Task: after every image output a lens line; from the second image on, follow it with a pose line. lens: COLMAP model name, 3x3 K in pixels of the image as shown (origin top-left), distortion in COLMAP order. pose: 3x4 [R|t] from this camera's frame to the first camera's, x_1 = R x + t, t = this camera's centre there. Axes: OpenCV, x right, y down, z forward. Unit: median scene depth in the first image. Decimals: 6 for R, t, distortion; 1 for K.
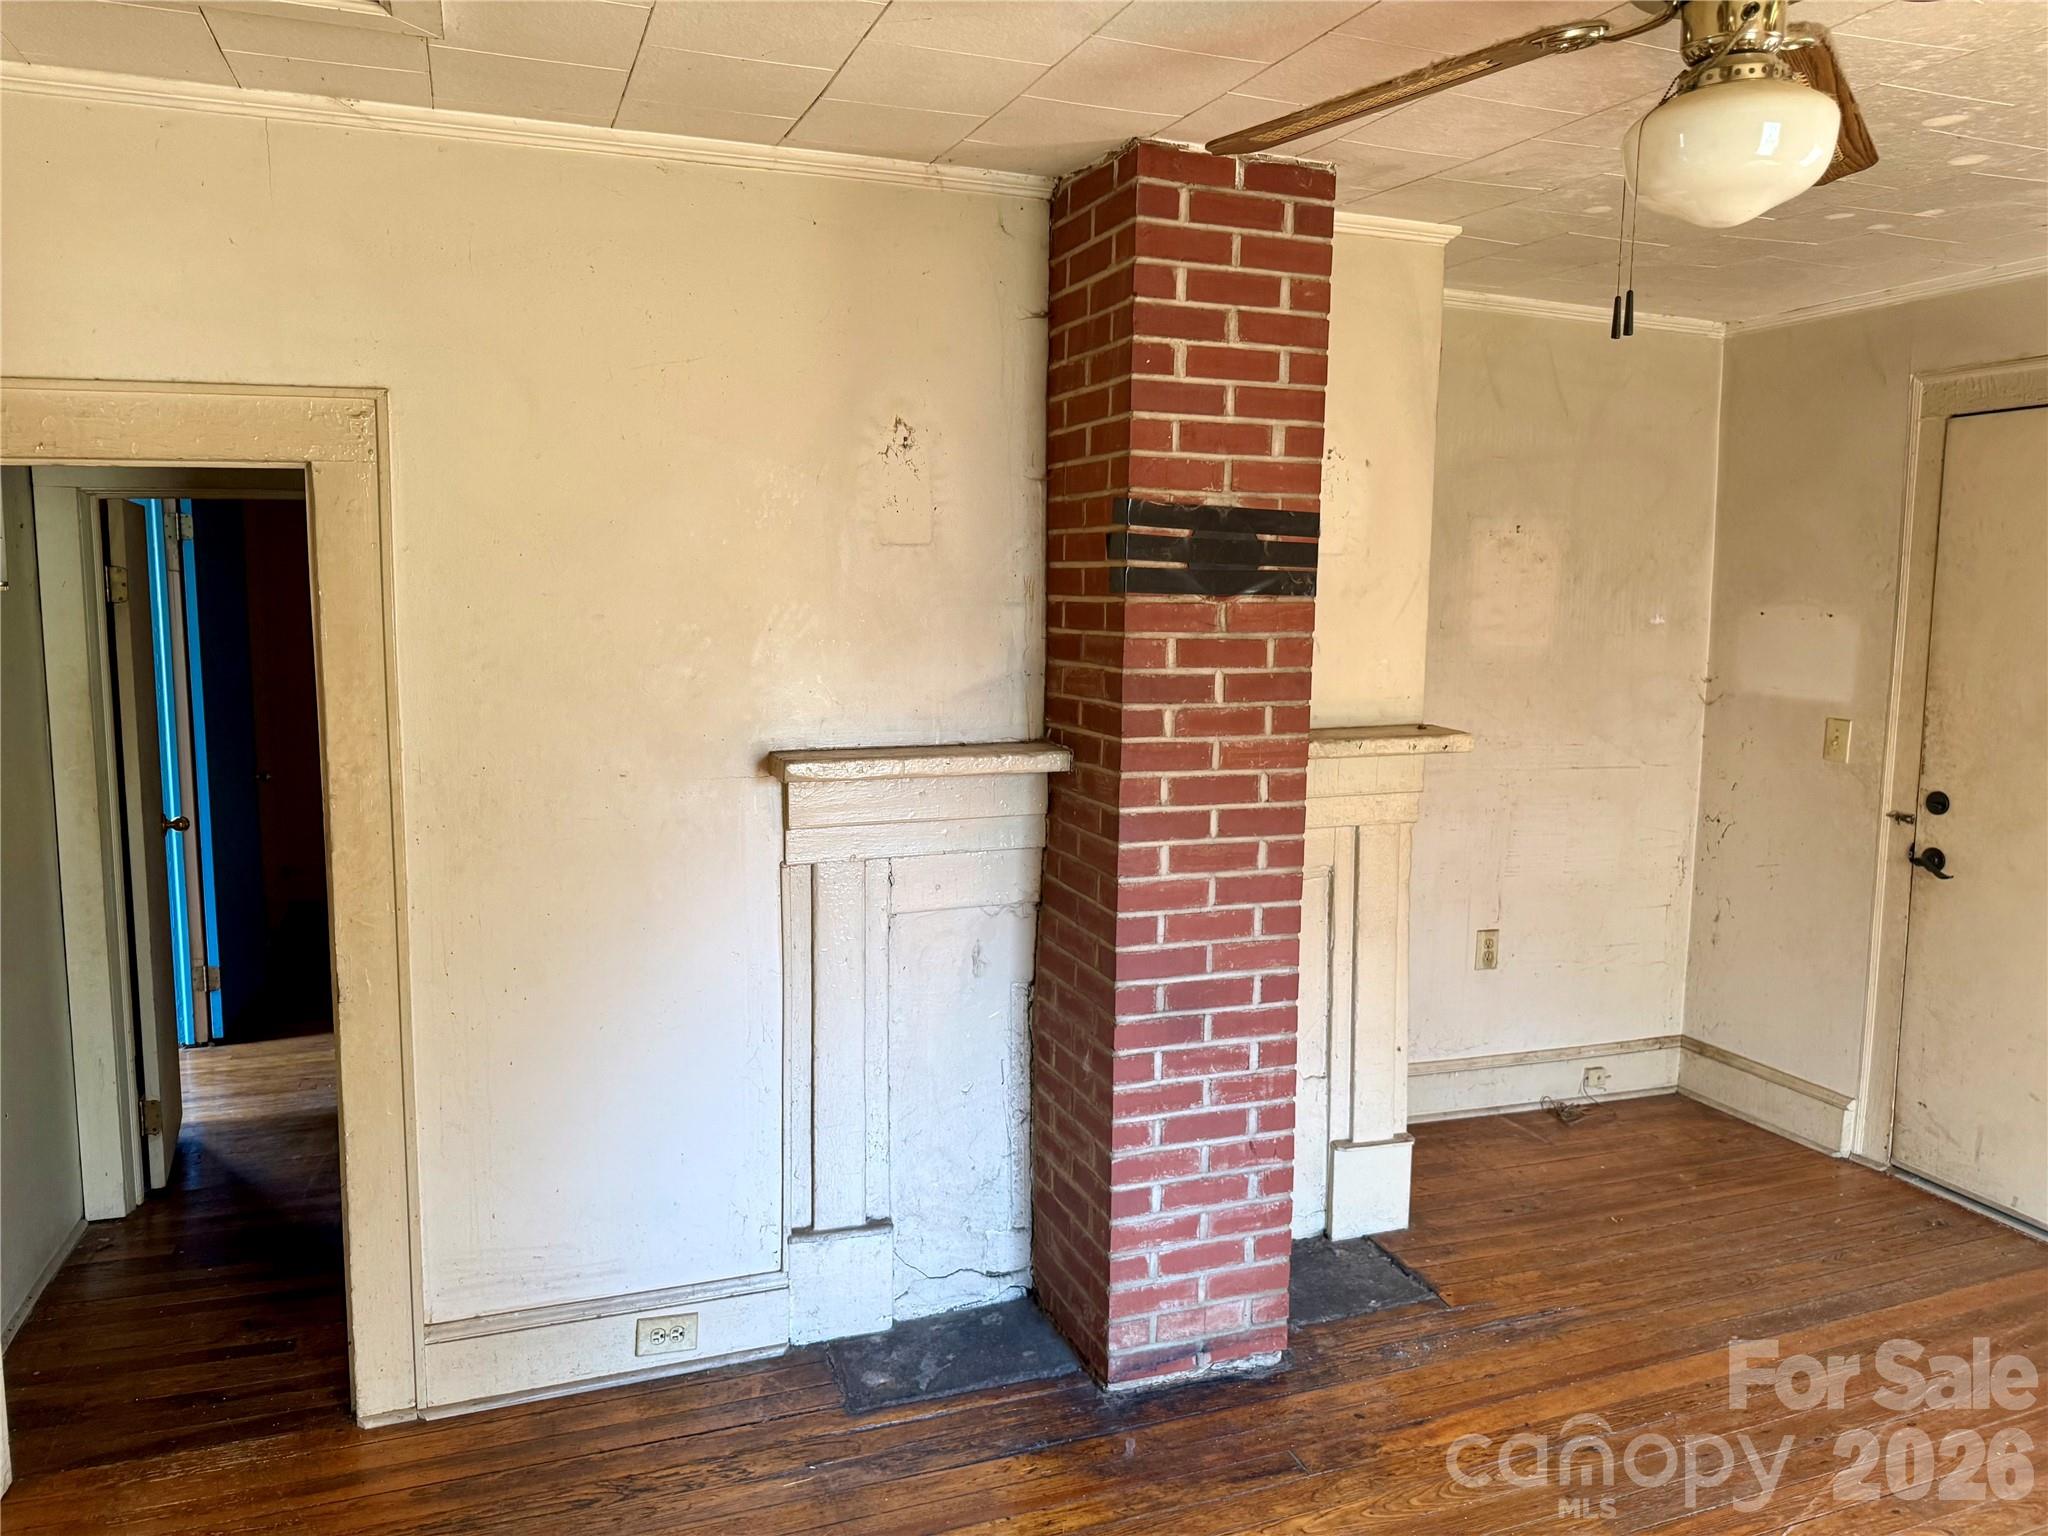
lens RADIAL K [[1448.8, 0, 1024.0], [0, 1448.8, 768.0], [0, 0, 1]] dist [-0.022047, 0.002046]
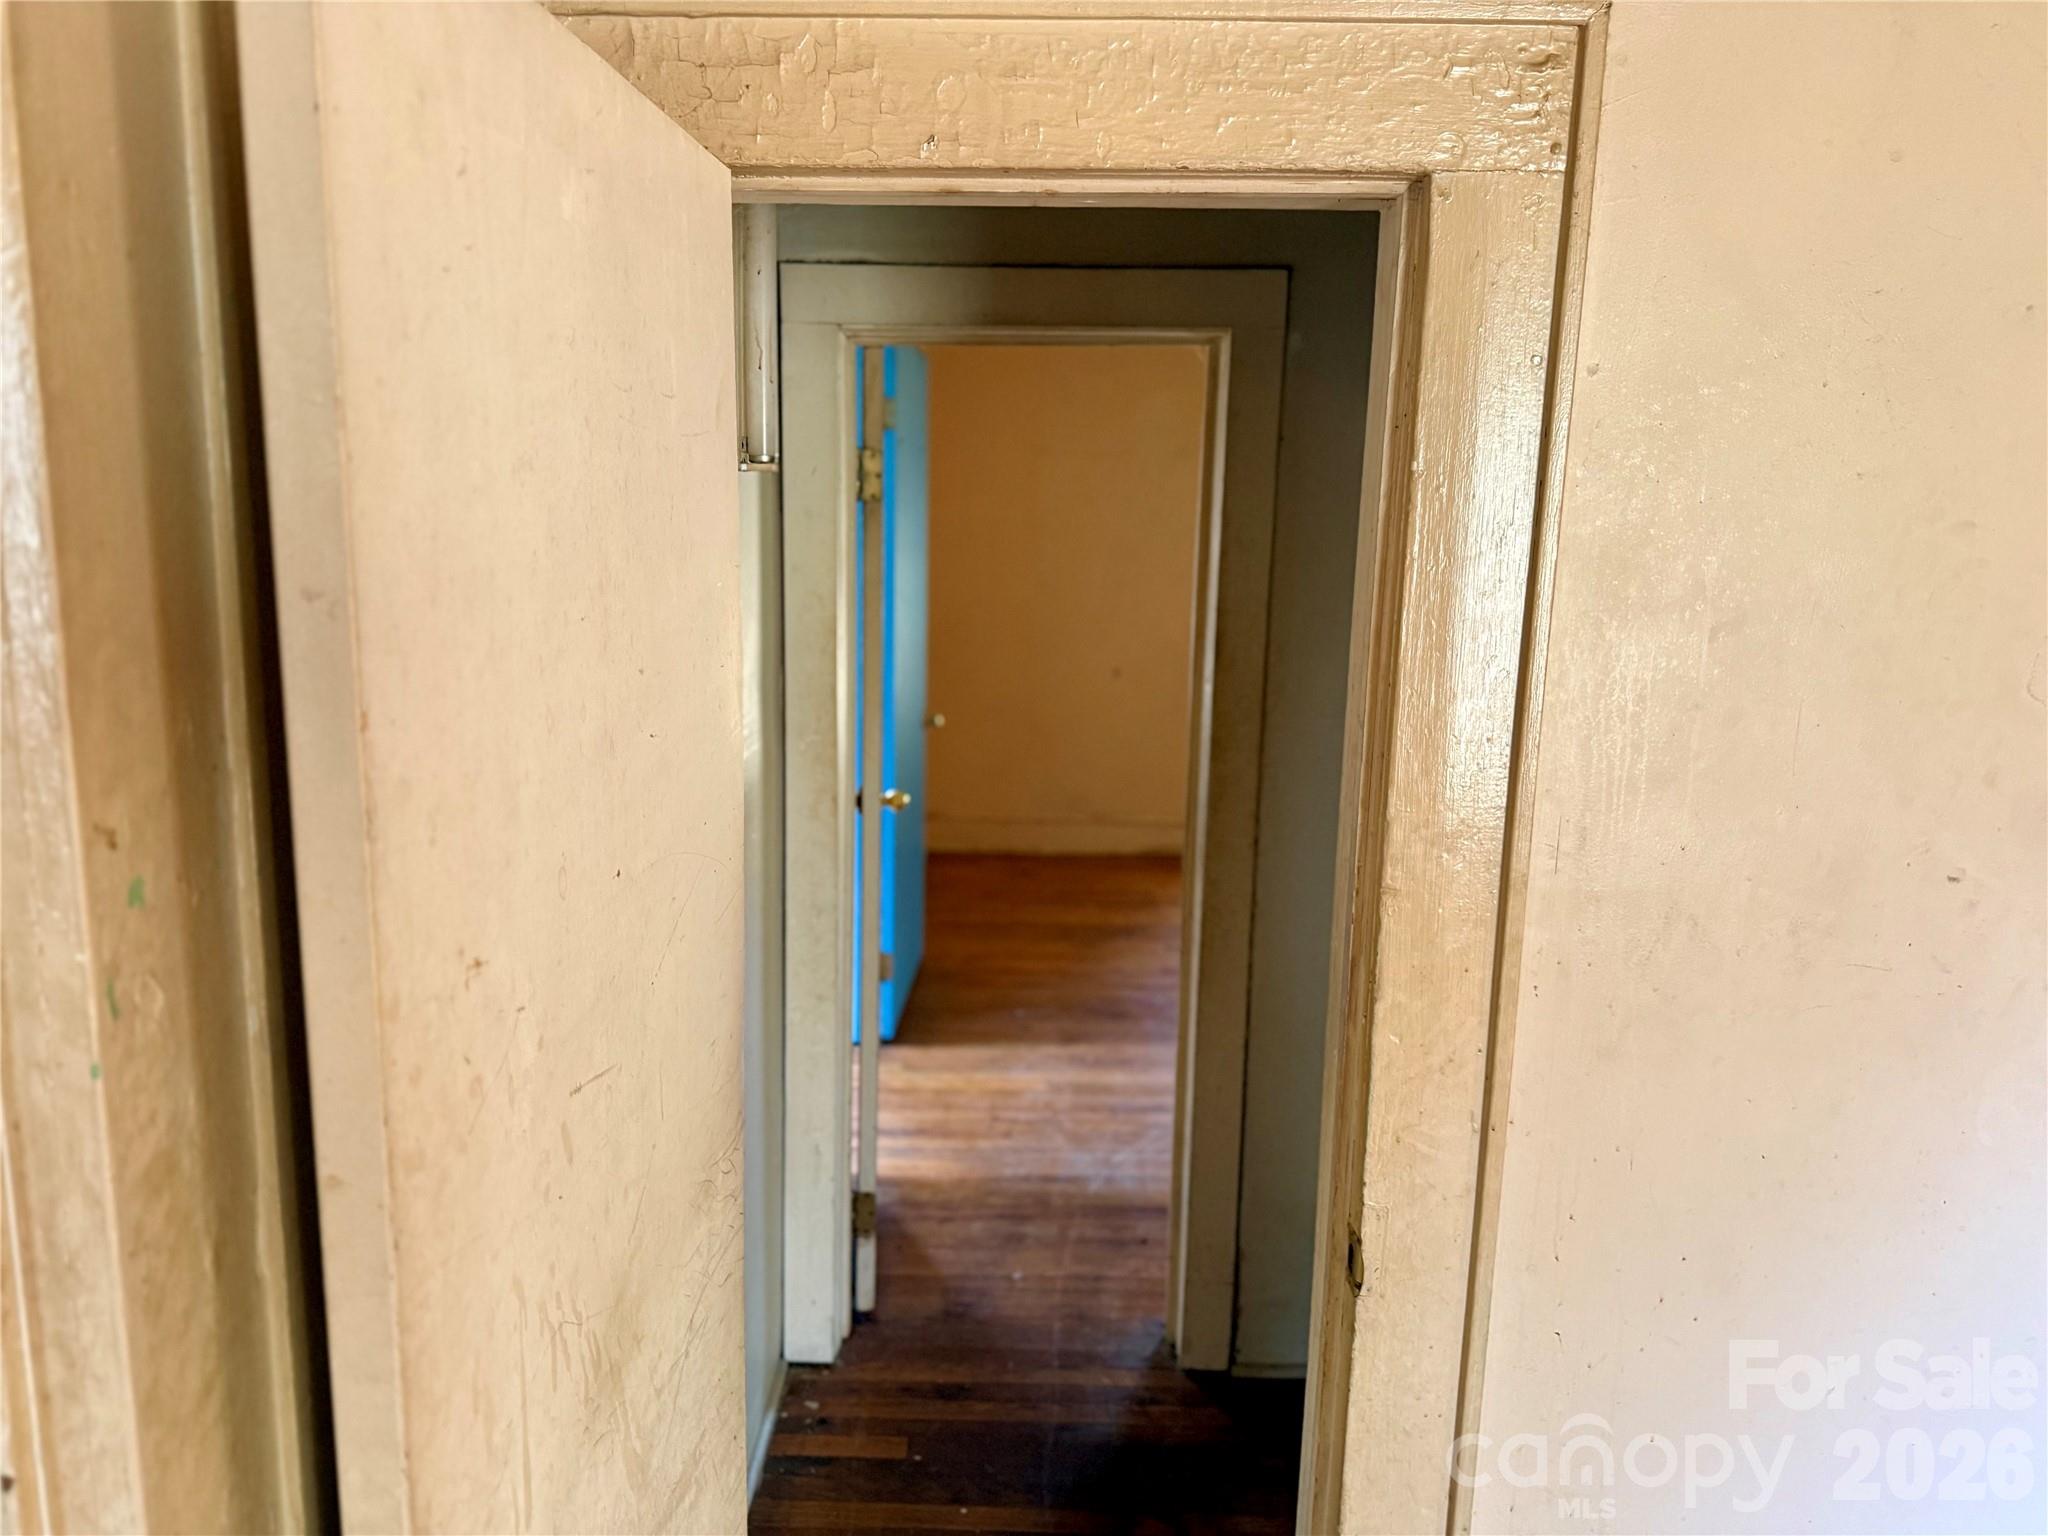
lens RADIAL K [[1447.2, 0, 1018.4], [0, 1447.2, 765.7], [0, 0, 1]] dist [0.126621, -0.176561]
pose [[0.932578, 0.068561, -0.354398, -0.297471], [-0.056420, 0.997415, 0.044494, -0.026277], [0.356532, -0.021499, 0.934036, 0.346303]]
